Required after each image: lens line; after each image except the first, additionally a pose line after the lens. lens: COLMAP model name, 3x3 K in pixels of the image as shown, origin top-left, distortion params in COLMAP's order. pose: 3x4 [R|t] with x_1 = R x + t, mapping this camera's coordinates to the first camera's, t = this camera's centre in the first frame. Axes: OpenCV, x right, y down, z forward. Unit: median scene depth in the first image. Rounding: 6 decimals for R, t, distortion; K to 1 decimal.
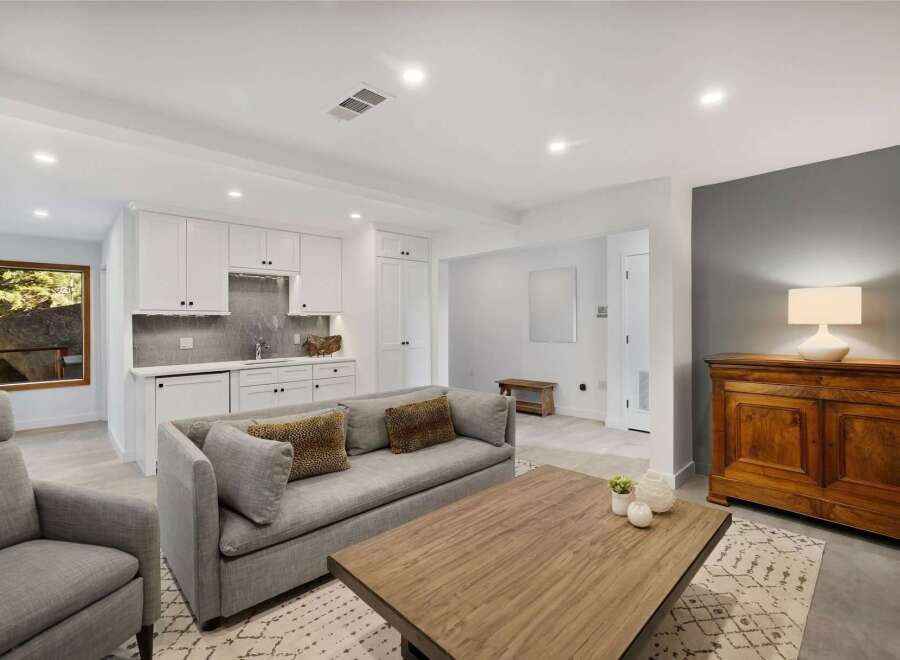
lens RADIAL K [[427.0, 0, 448.9], [0, 427.0, 317.4], [0, 0, 1]] dist [-0.013895, -0.000006]
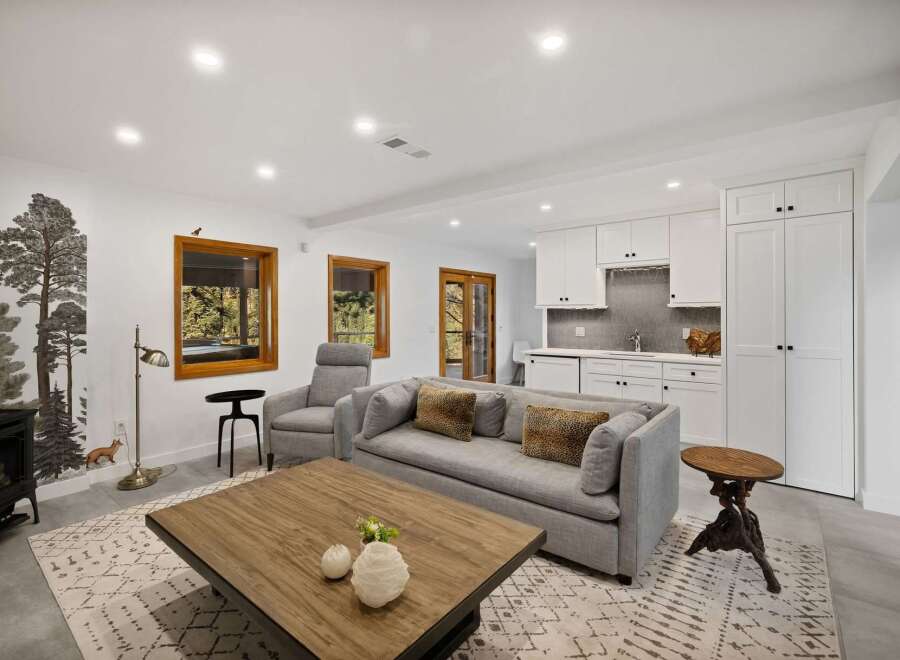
lens RADIAL K [[427.0, 0, 448.9], [0, 427.0, 317.4], [0, 0, 1]] dist [-0.013895, -0.000006]
pose [[0.118812, 0.010951, -0.992856, 0.579555], [0.013409, 0.999830, 0.012632, -0.000871], [0.992826, -0.014814, 0.118645, 0.515534]]
